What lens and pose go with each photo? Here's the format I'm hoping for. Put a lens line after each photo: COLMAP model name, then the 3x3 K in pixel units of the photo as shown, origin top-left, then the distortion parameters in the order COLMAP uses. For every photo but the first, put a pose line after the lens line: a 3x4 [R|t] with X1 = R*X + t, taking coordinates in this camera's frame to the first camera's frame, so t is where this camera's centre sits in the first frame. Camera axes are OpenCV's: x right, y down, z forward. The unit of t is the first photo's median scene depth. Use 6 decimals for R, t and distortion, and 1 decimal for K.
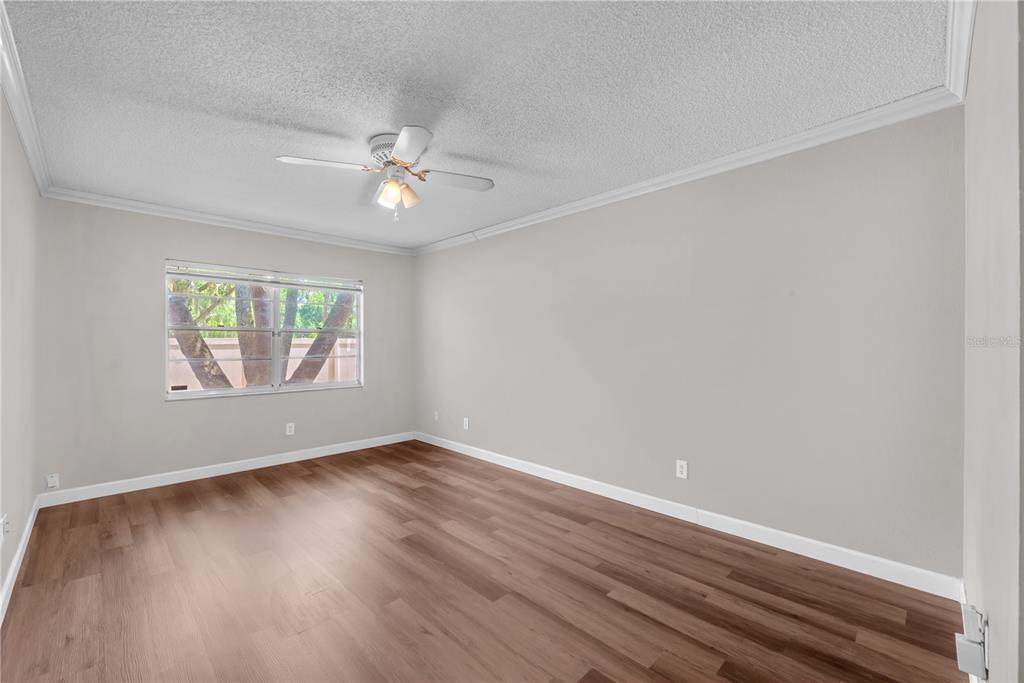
lens RADIAL K [[428.7, 0, 511.6], [0, 428.7, 340.7], [0, 0, 1]] dist [-0.000428, 0.000226]
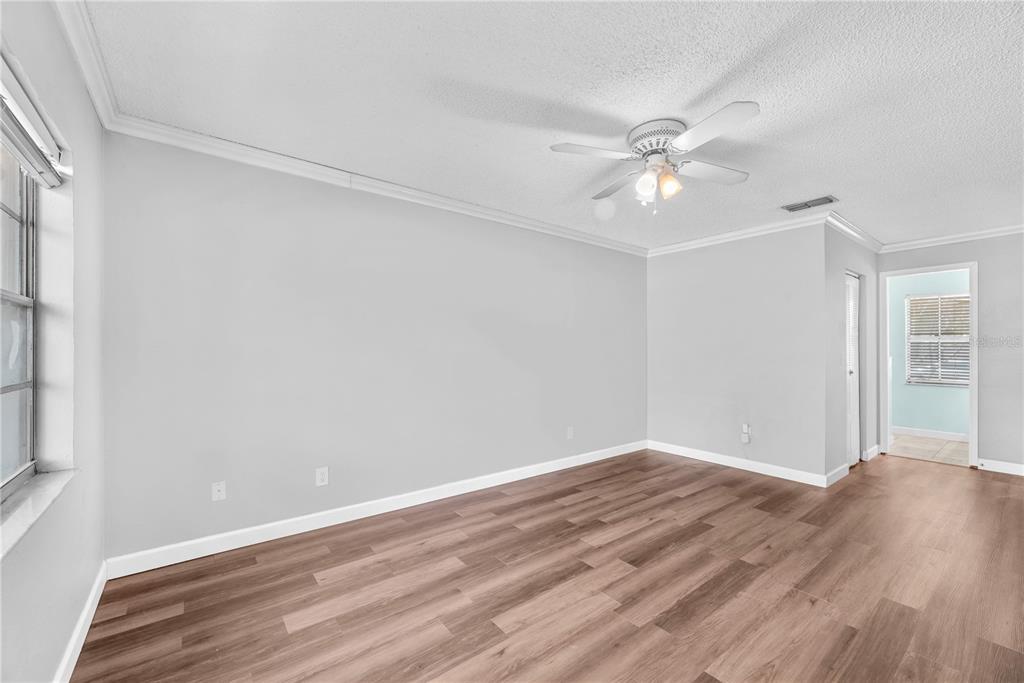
lens RADIAL K [[410.0, 0, 511.5], [0, 410.0, 346.5], [0, 0, 1]] dist [0.001602, 0.000194]
pose [[0.122136, 0.000963, 0.992513, -1.044001], [-0.011796, 0.999930, 0.000482, 0.005201], [-0.992443, -0.011767, 0.122138, 1.054165]]
